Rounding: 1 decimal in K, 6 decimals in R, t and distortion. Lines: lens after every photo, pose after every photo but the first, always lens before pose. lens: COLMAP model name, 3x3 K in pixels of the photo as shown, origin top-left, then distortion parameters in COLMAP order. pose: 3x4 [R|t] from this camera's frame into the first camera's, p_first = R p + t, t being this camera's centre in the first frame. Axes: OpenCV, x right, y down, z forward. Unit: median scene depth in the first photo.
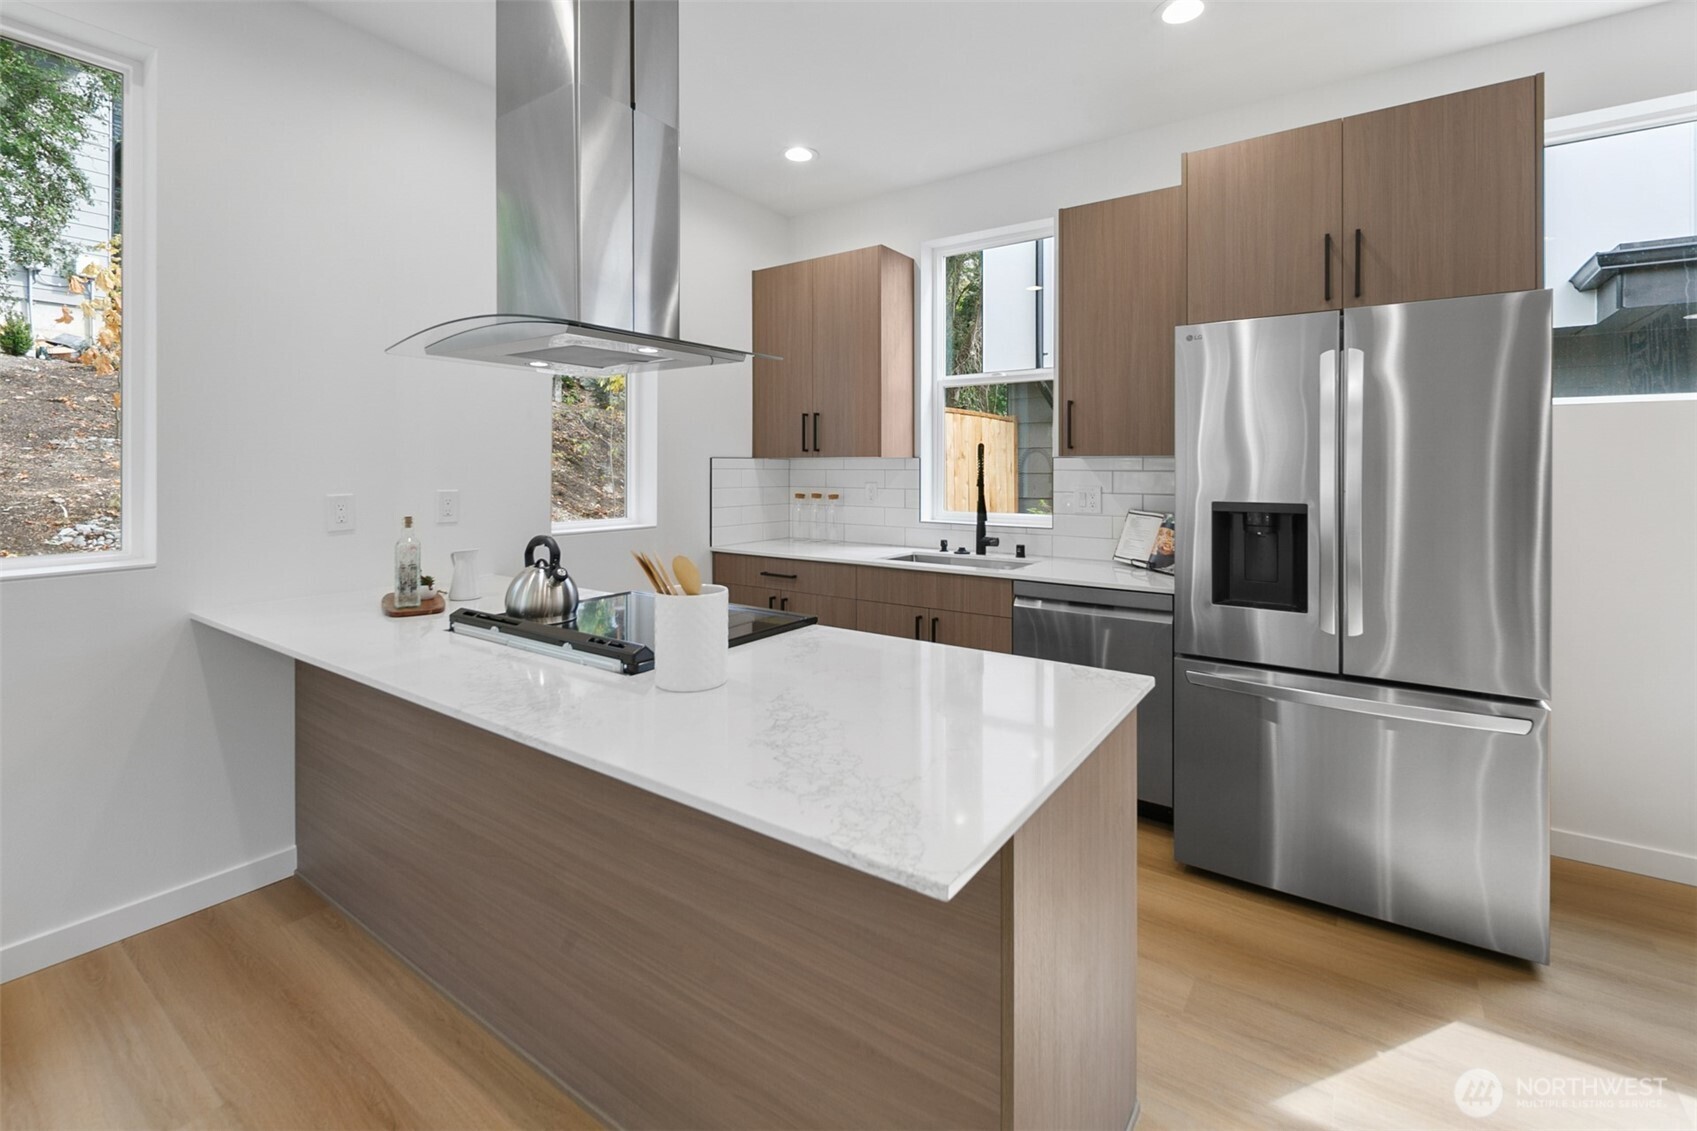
lens RADIAL K [[739.2, 0, 851.4], [0, 739.2, 470.4], [0, 0, 1]] dist [-0.000216, -0.000588]
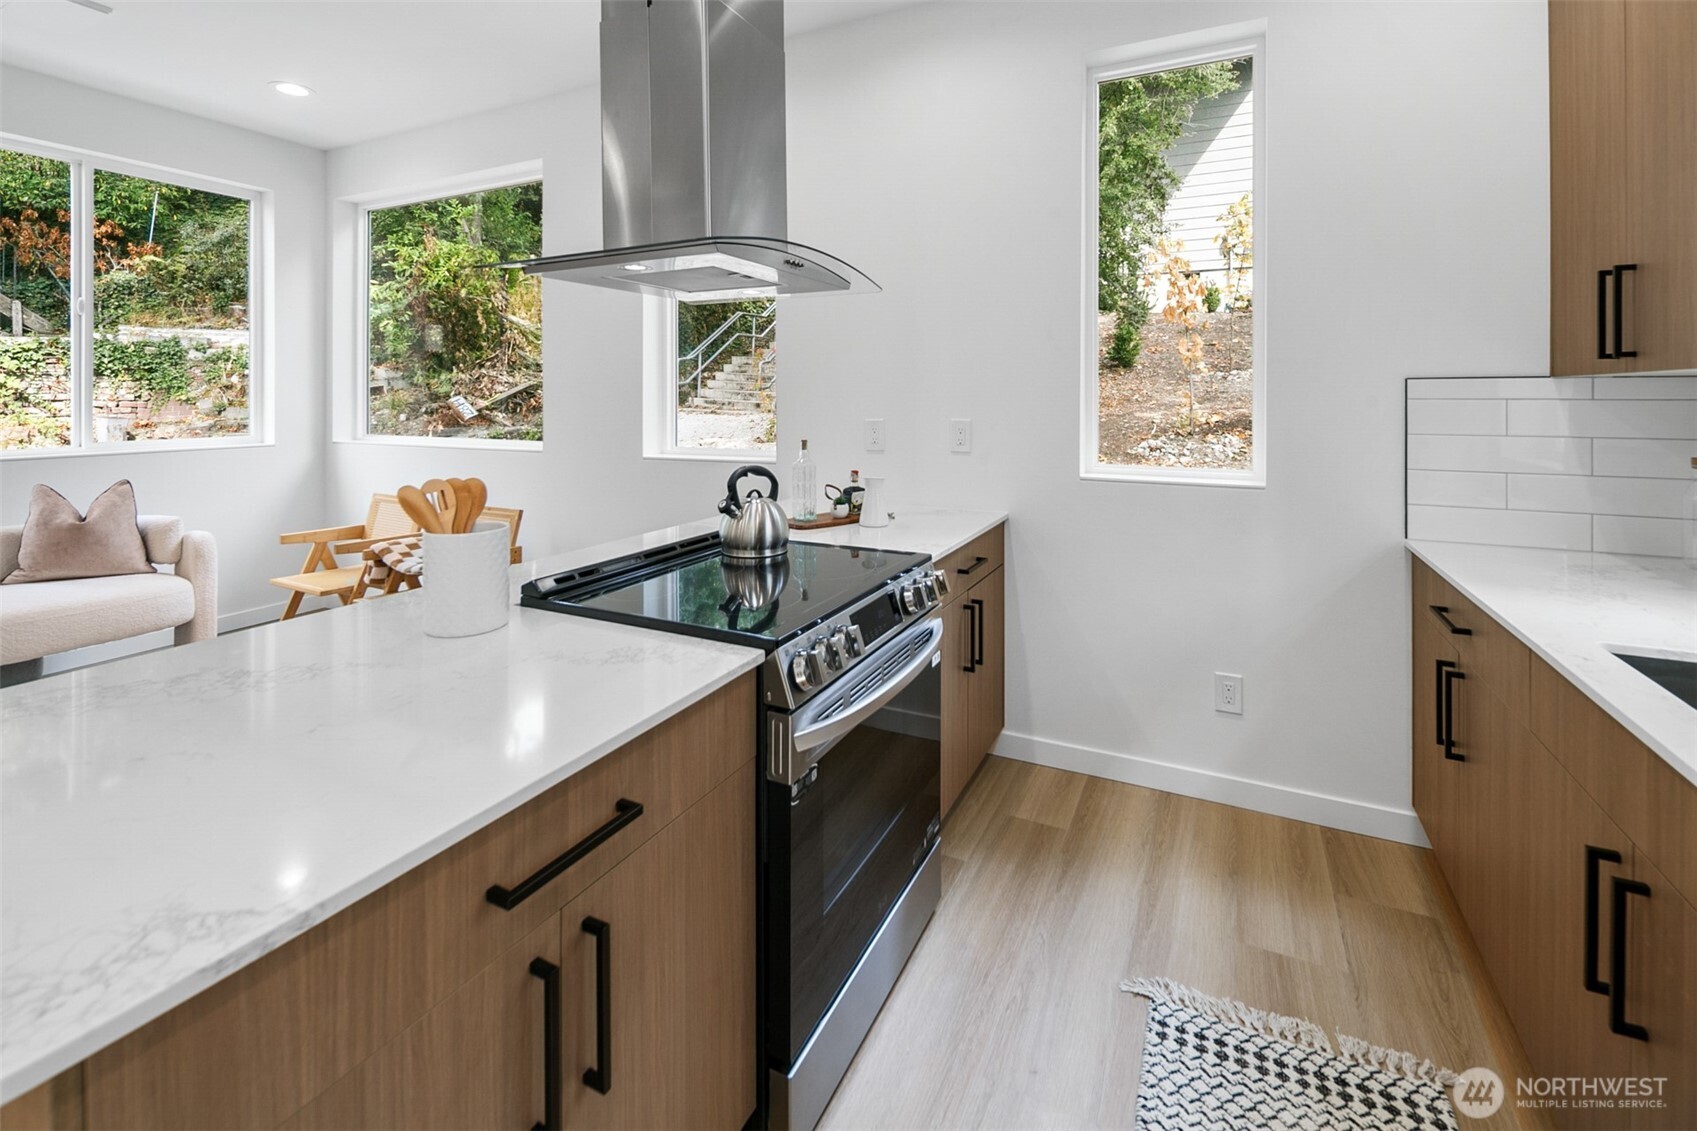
lens RADIAL K [[734.6, 0, 859.8], [0, 734.6, 393.2], [0, 0, 1]] dist [0.002367, -0.003734]
pose [[0.153279, -0.004118, -0.988174, 0.311837], [-0.003695, 0.999982, -0.004741, -0.002114], [0.988176, 0.004378, 0.153261, 0.541754]]
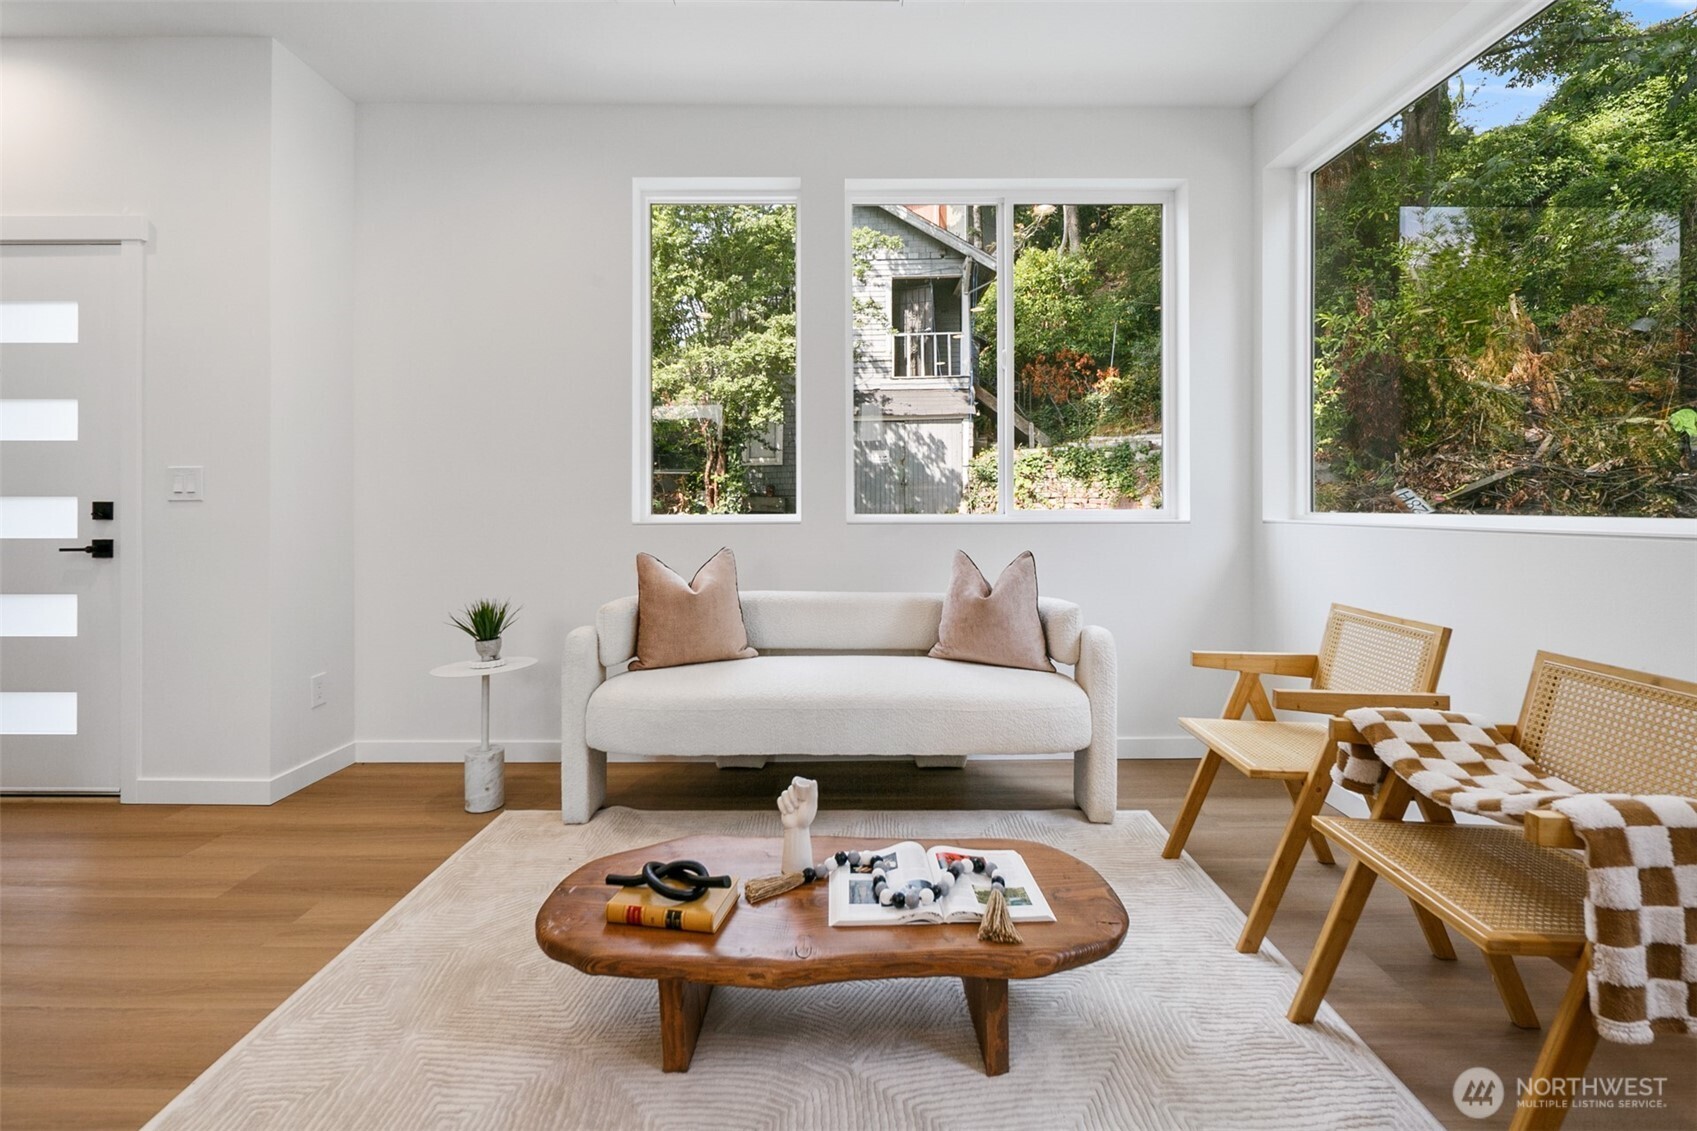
lens RADIAL K [[736.6, 0, 853.3], [0, 736.6, 507.6], [0, 0, 1]] dist [-0.000222, -0.000365]
pose [[-0.822609, 0.002719, -0.568601, -0.165441], [-0.000454, 0.999985, 0.005439, 0.056829], [0.568607, 0.004732, -0.822596, 0.289617]]
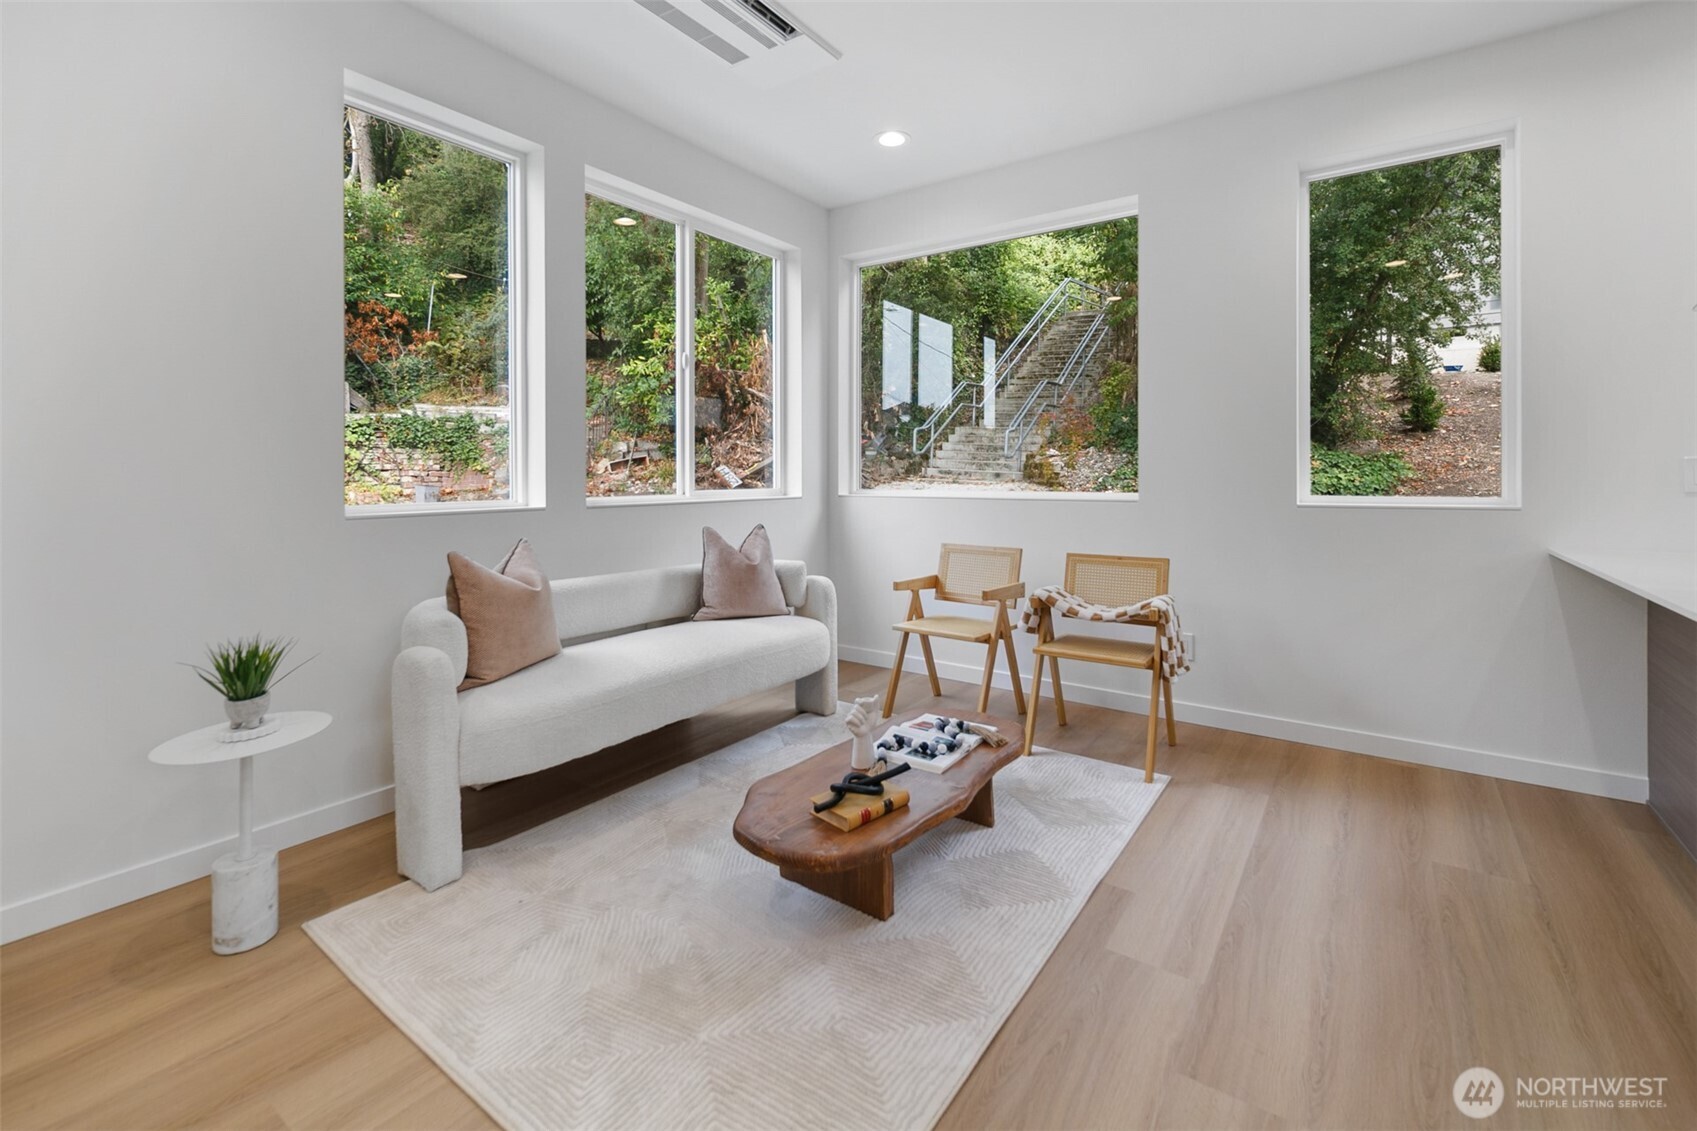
lens RADIAL K [[739.2, 0, 851.4], [0, 739.2, 470.4], [0, 0, 1]] dist [-0.000216, -0.000588]
pose [[-0.004936, -0.005143, -0.999975, 0.217197], [-0.002265, 0.999984, -0.005132, 0.040520], [0.999985, 0.002240, -0.004948, -0.106224]]
